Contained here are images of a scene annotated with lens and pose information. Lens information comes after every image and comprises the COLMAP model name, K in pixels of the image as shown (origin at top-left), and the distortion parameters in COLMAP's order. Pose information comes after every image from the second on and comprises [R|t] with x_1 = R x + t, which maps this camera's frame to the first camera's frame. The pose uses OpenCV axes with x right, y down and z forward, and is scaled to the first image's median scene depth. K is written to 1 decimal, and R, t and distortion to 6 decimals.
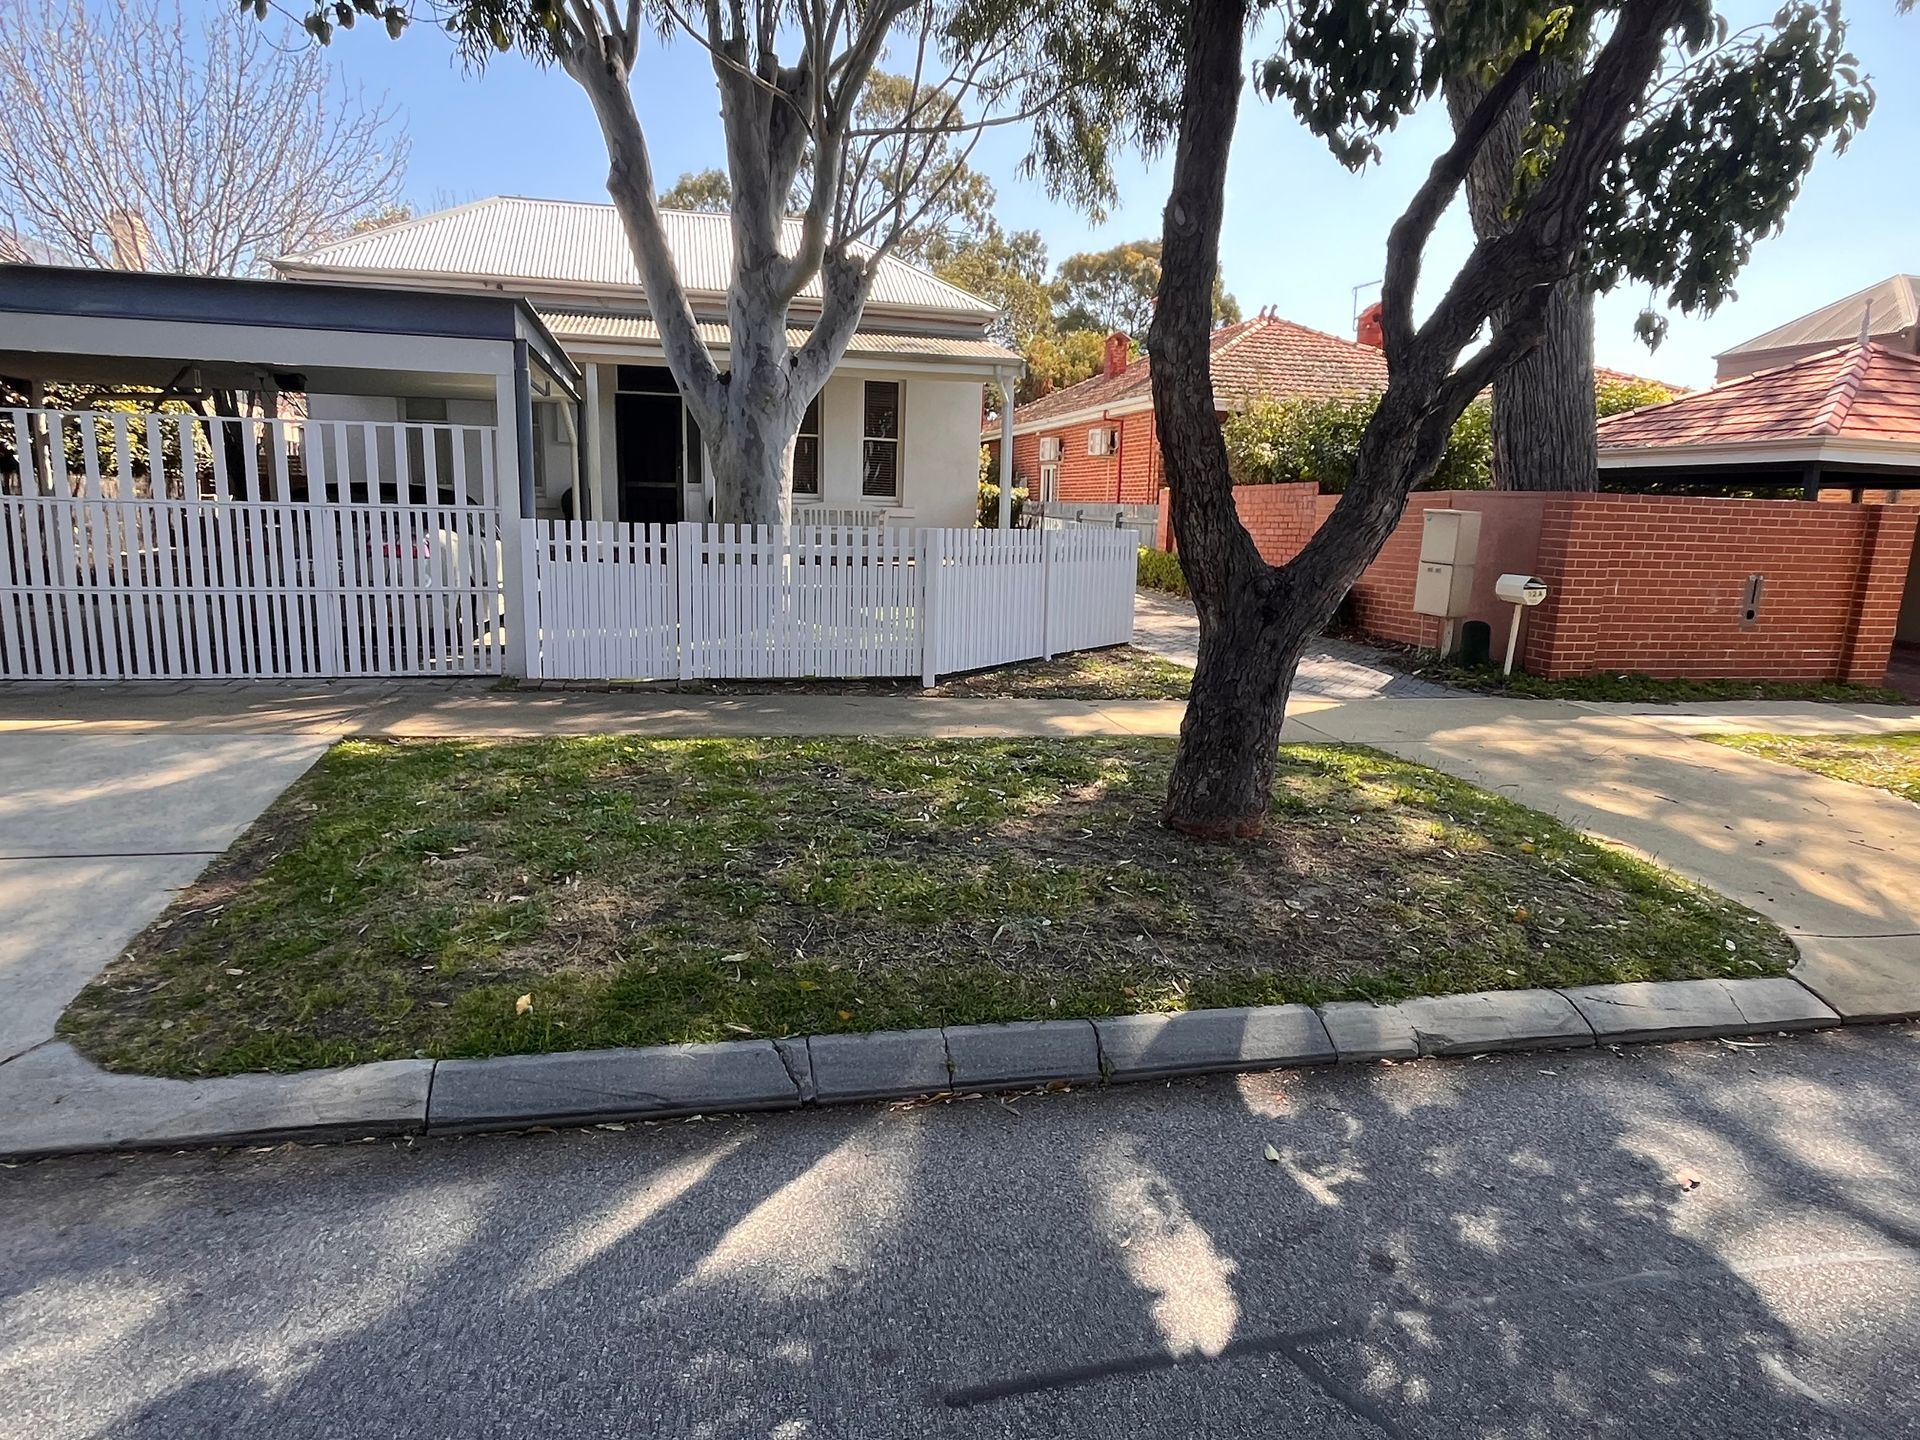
lens RADIAL K [[1171.6, 0, 953.3], [0, 1171.6, 717.3], [0, 0, 1]] dist [-0.000151, -0.007974]
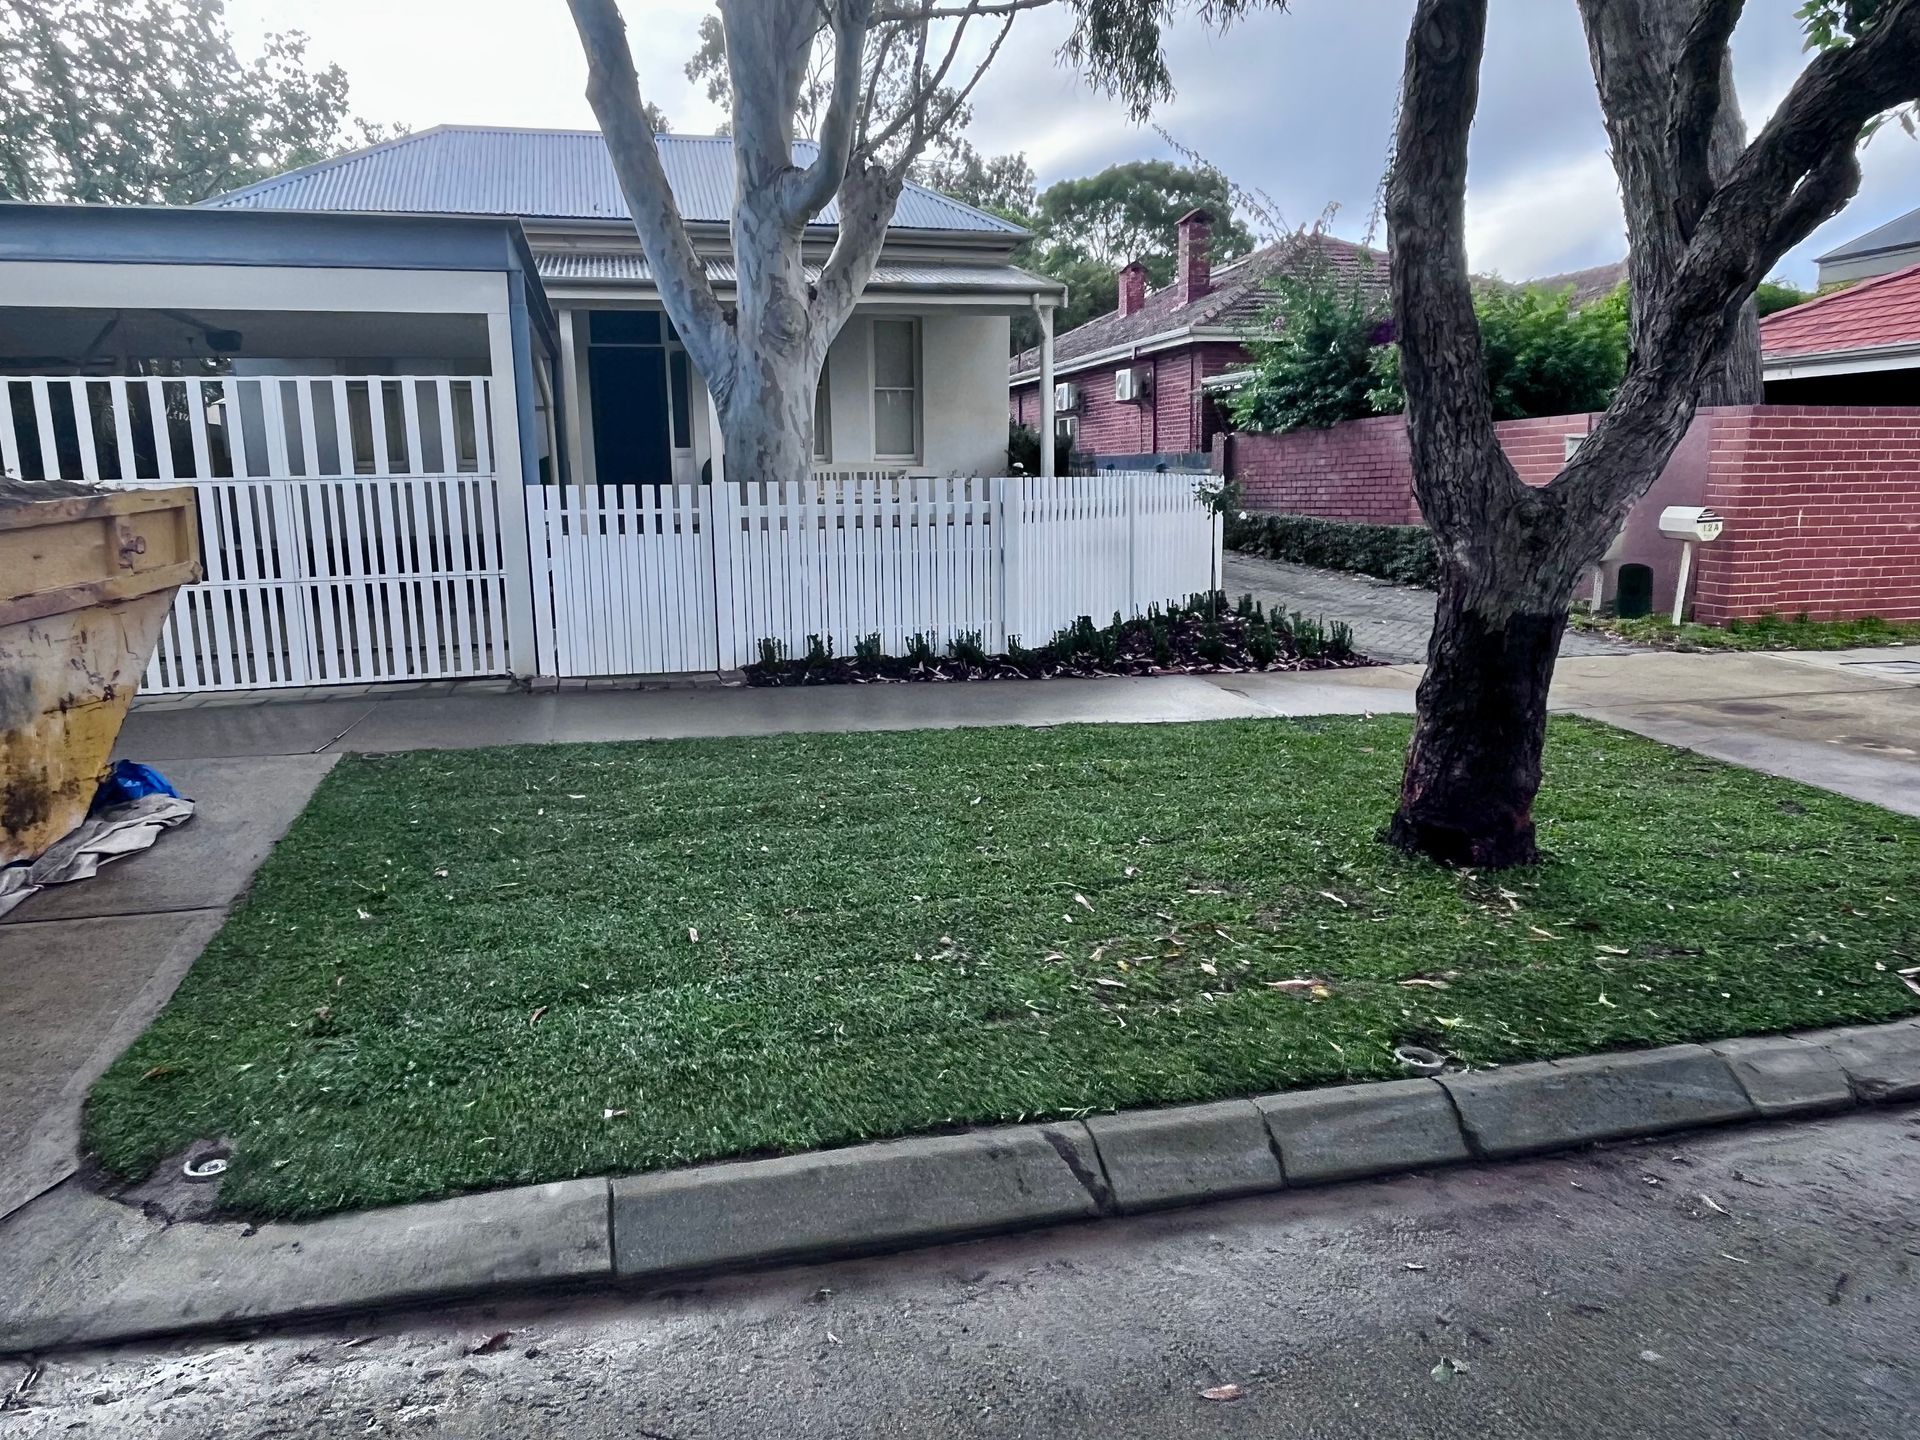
lens RADIAL K [[1320.3, 0, 950.2], [0, 1320.3, 715.2], [0, 0, 1]] dist [0.004522, -0.008075]
pose [[0.999044, -0.043650, 0.002388, -0.054197], [0.043640, 0.999039, 0.004062, 0.001886], [-0.002563, -0.003954, 0.999989, 0.043357]]
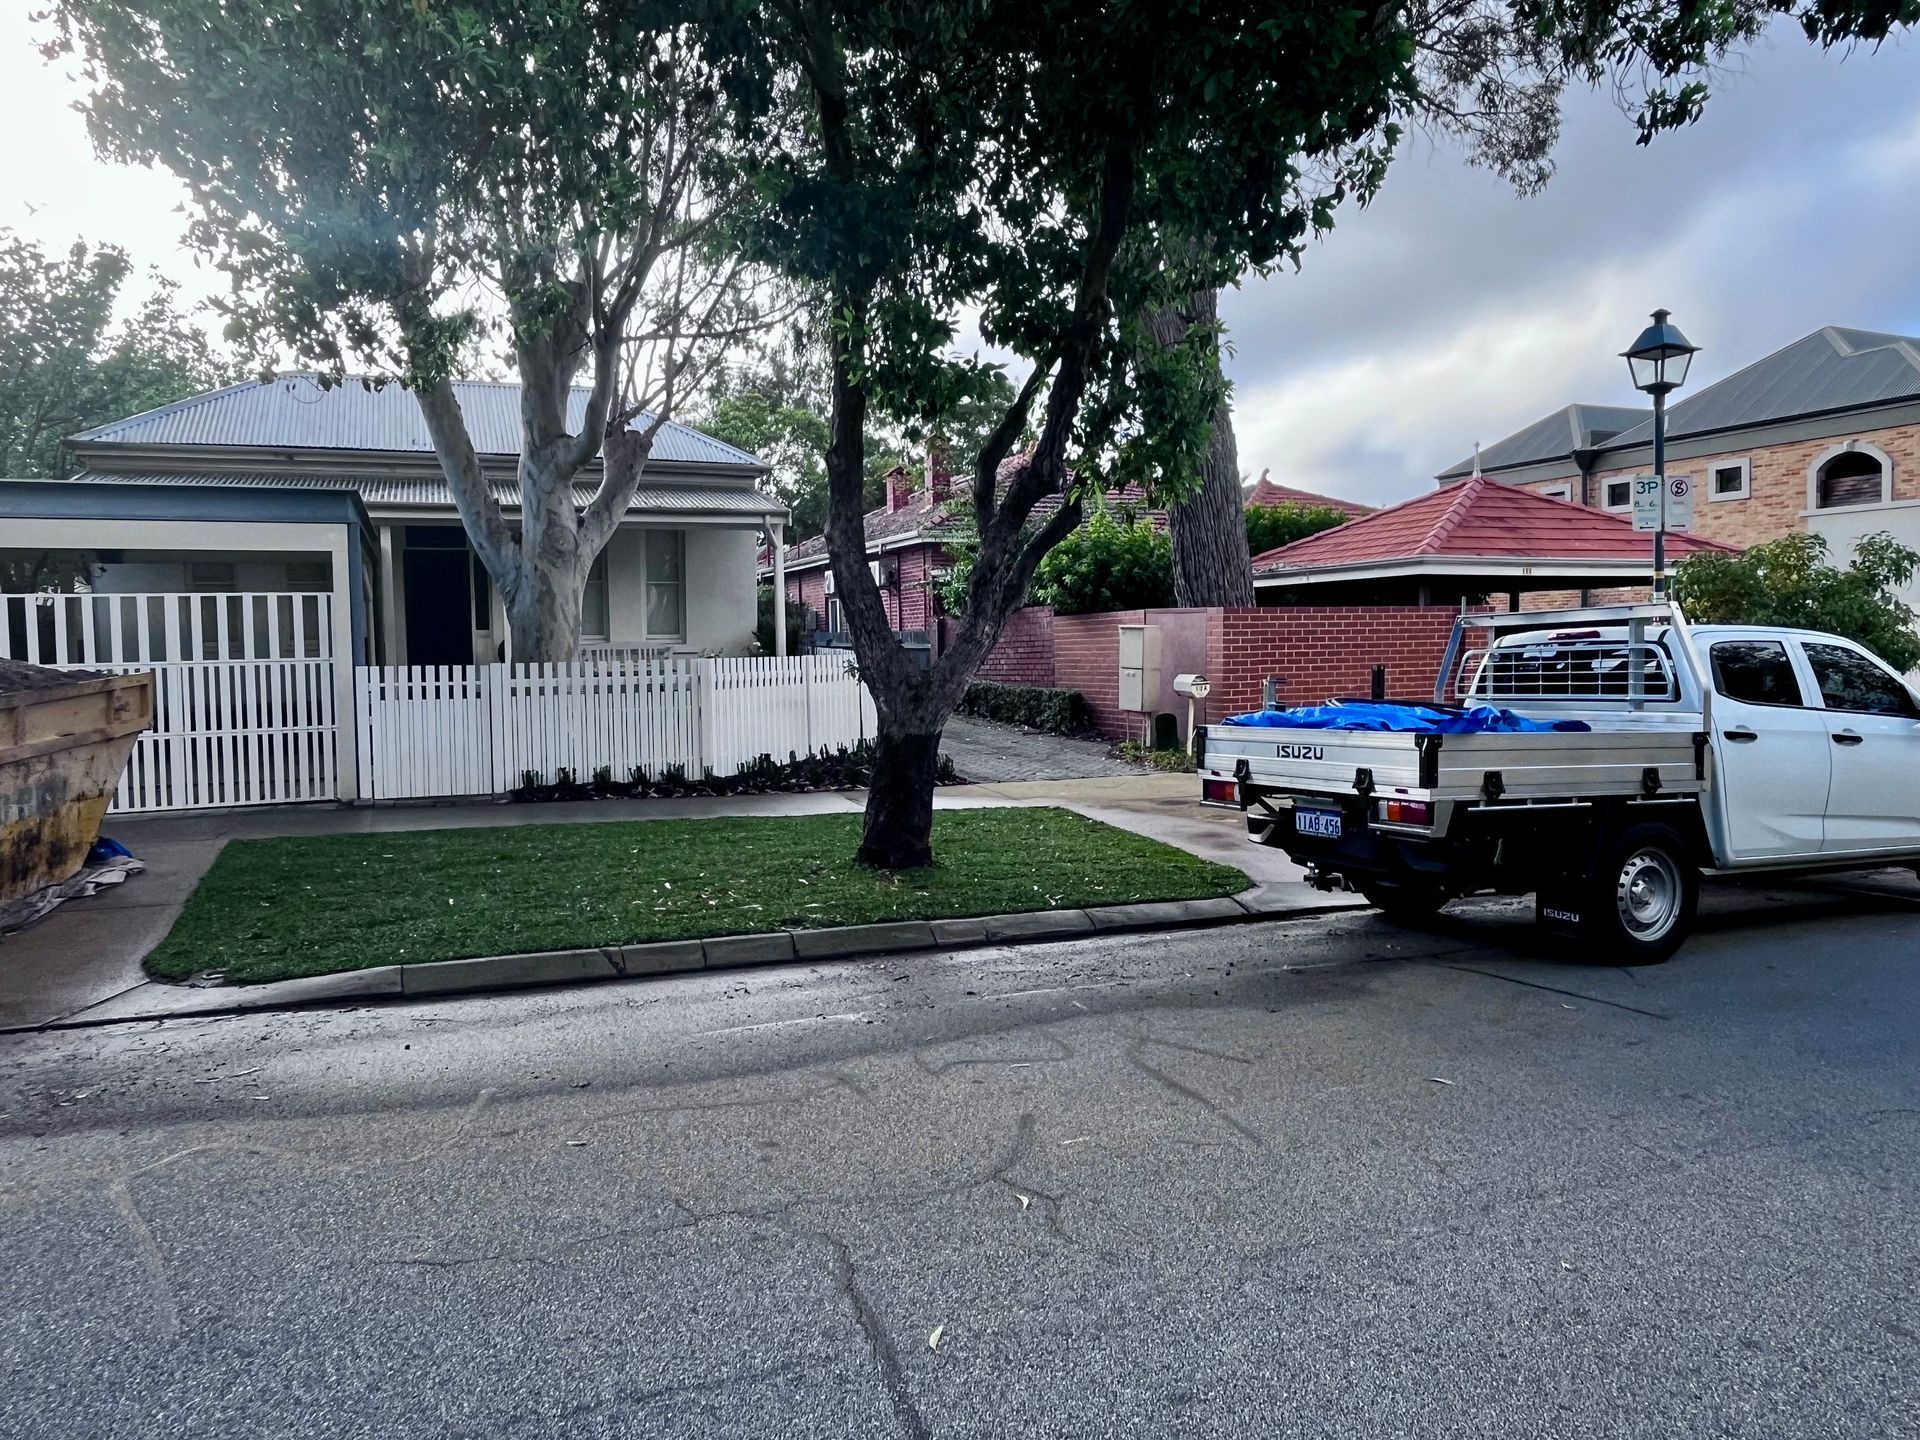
lens RADIAL K [[1264.9, 0, 964.8], [0, 1264.9, 687.3], [0, 0, 1]] dist [-0.004192, -0.002124]
pose [[0.985032, -0.050784, 0.164719, 0.023299], [0.072973, 0.988615, -0.131589, 0.047649], [-0.156161, 0.141639, 0.977524, -0.254598]]
